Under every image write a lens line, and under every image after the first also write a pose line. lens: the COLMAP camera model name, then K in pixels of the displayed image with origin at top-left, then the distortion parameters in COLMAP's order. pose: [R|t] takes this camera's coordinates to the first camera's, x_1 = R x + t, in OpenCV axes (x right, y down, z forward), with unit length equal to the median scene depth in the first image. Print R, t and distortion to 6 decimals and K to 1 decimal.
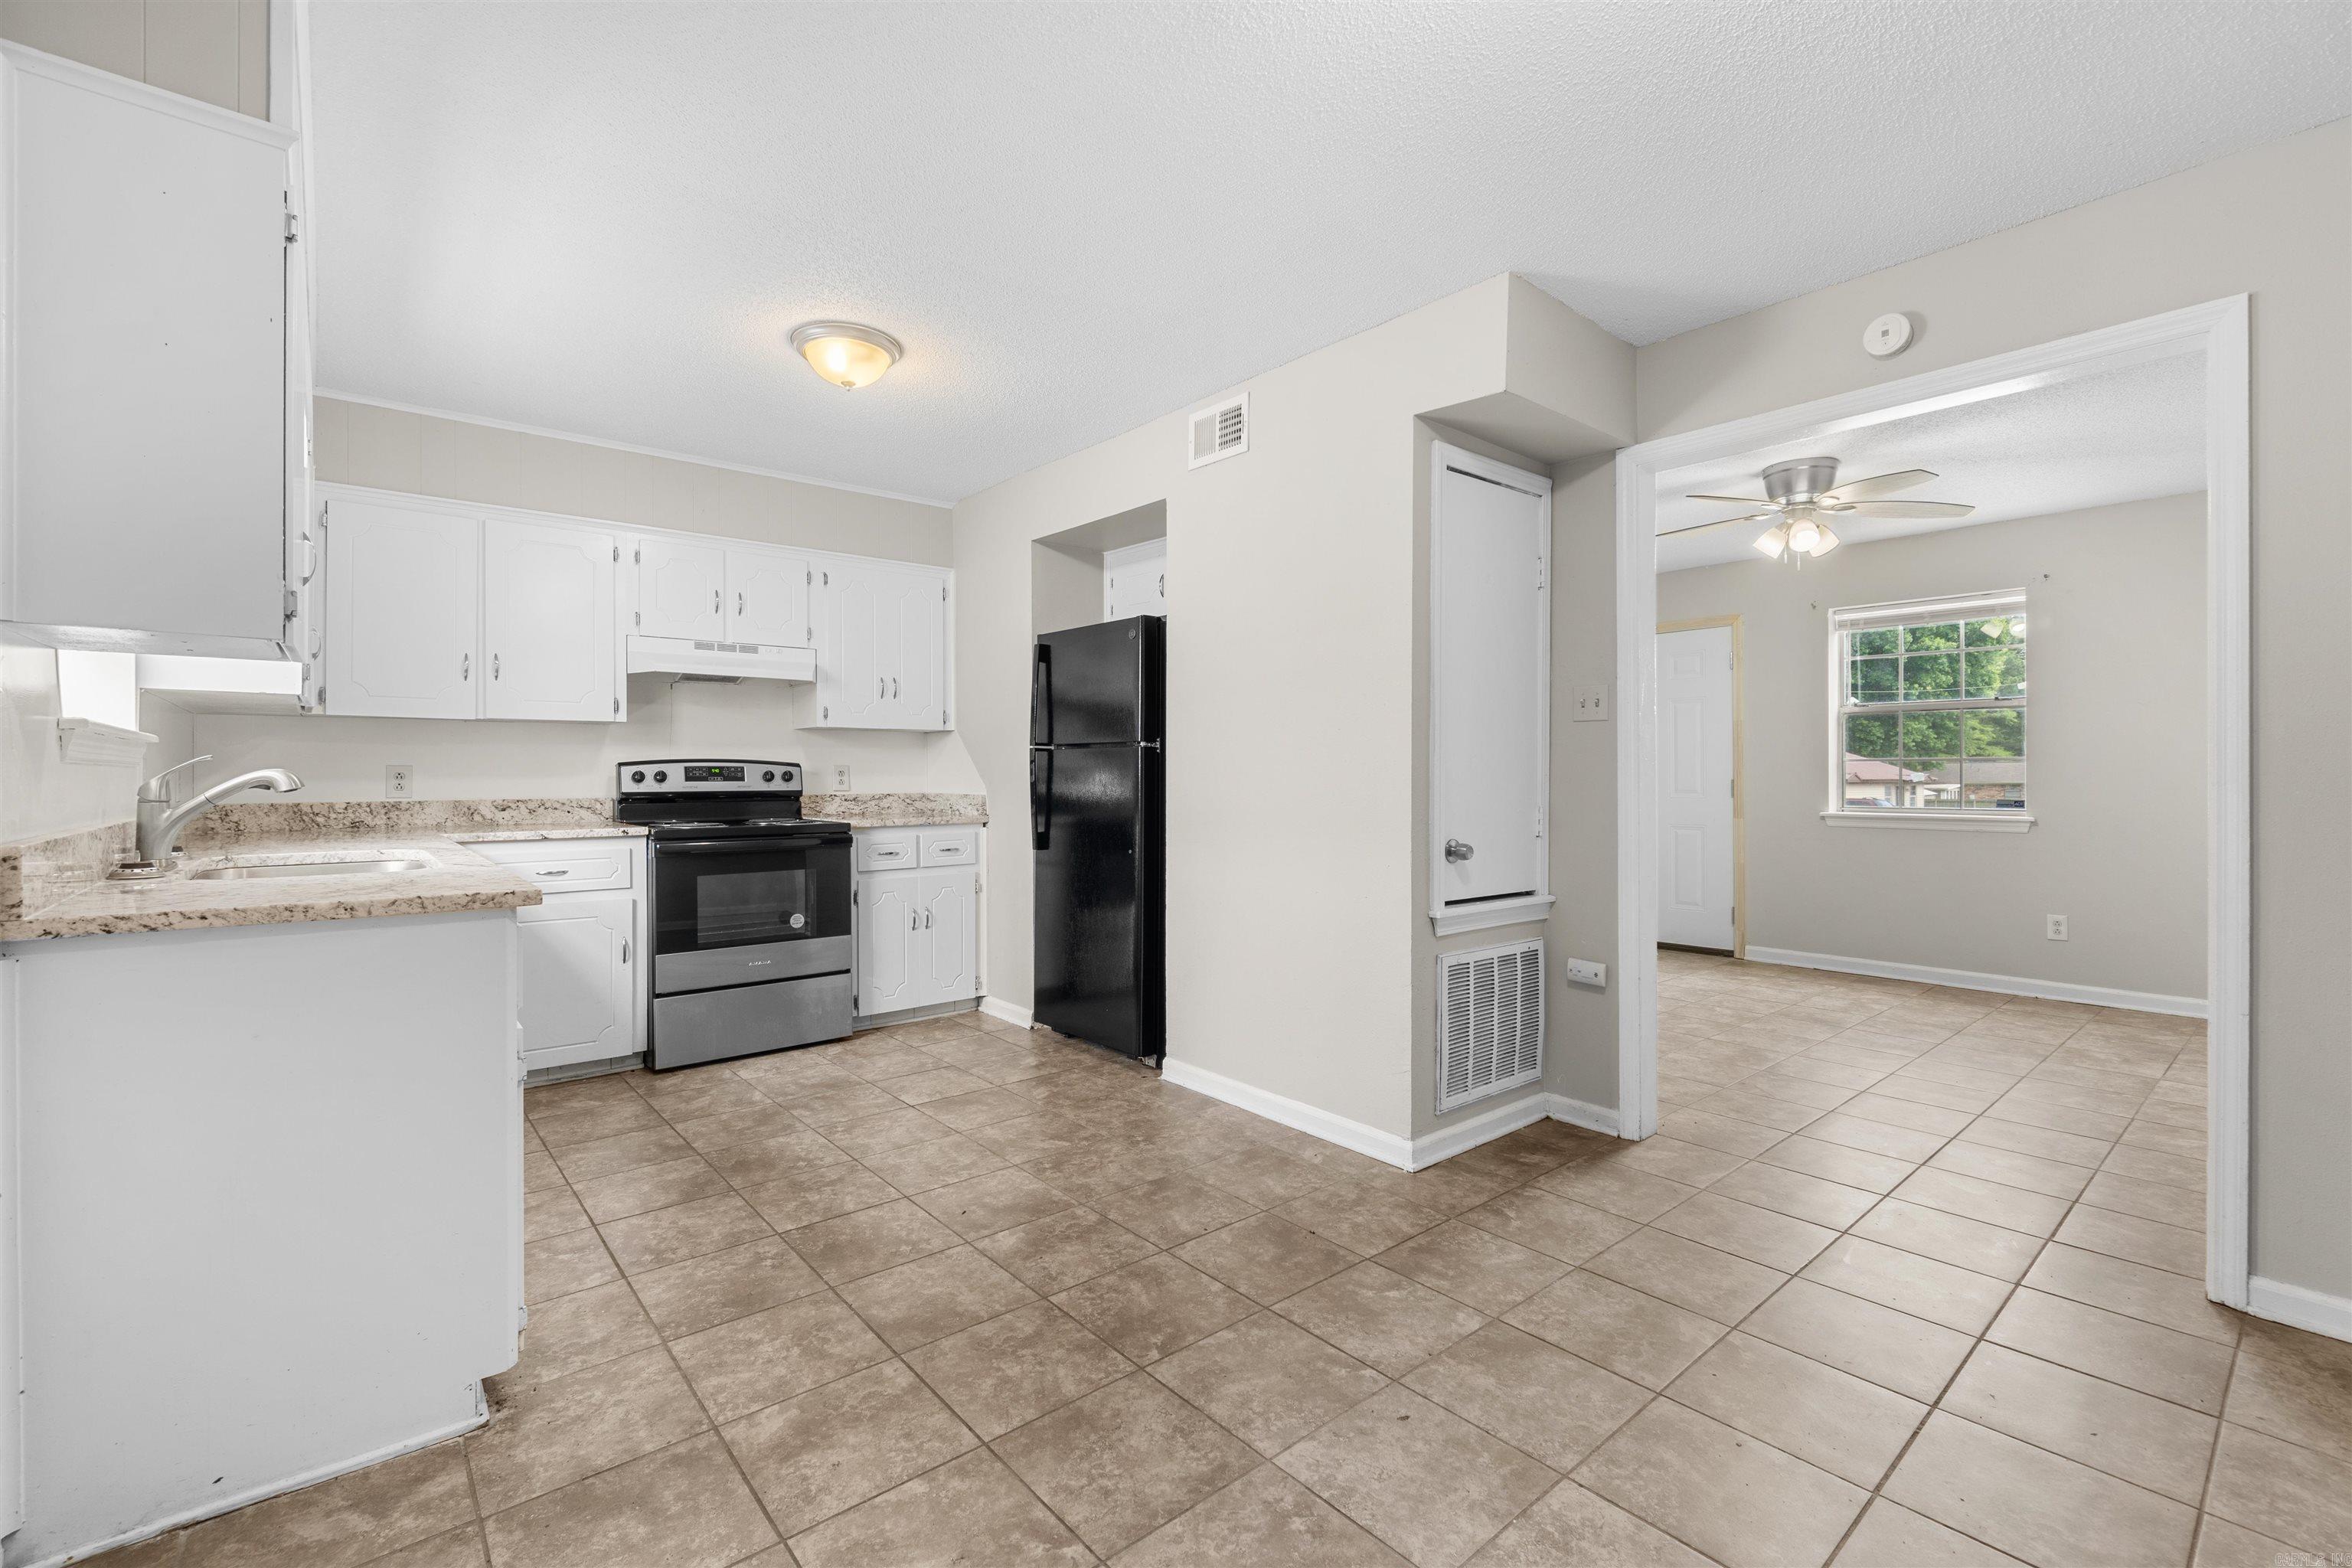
lens RADIAL K [[1015.3, 0, 1145.0], [0, 1015.3, 781.0], [0, 0, 1]] dist [-0.004762, 0.002737]
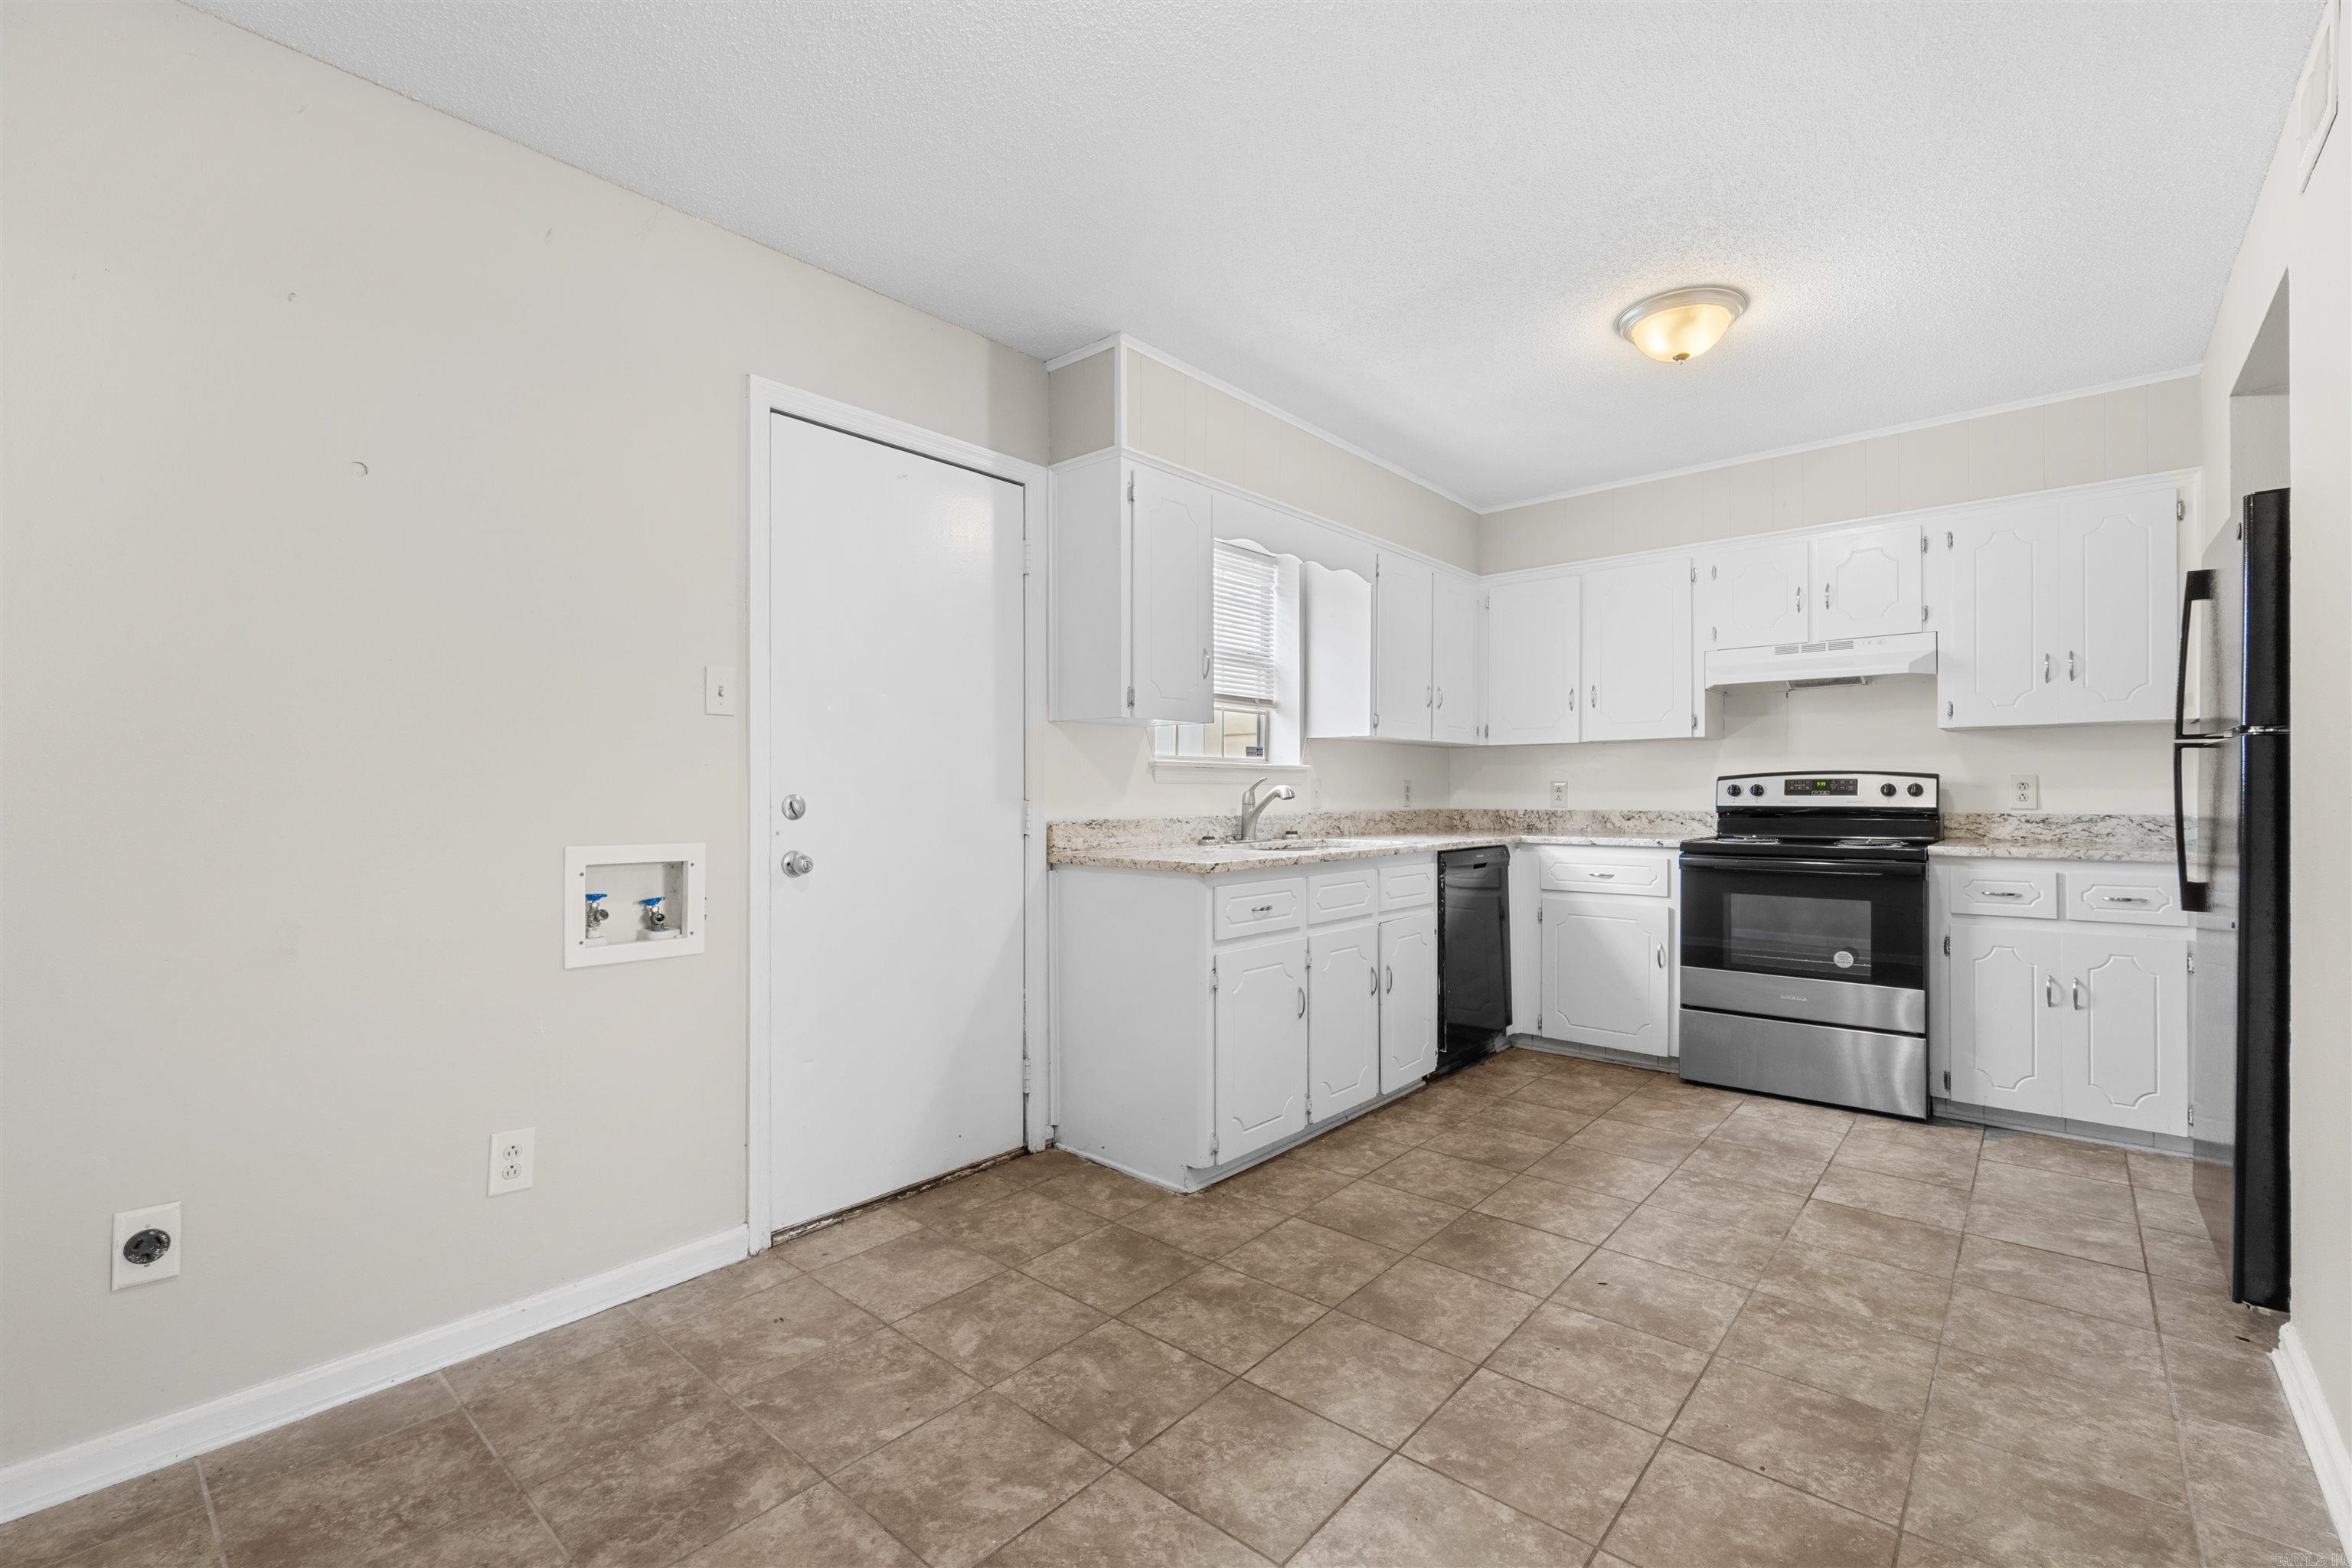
lens RADIAL K [[1015.3, 0, 1204.8], [0, 1015.3, 791.7], [0, 0, 1]] dist [-0.004762, 0.002737]
pose [[0.178133, -0.000938, -0.984006, 0.457359], [-0.009345, 0.999953, -0.002645, 0.005432], [0.983962, 0.009667, 0.178116, 0.370667]]
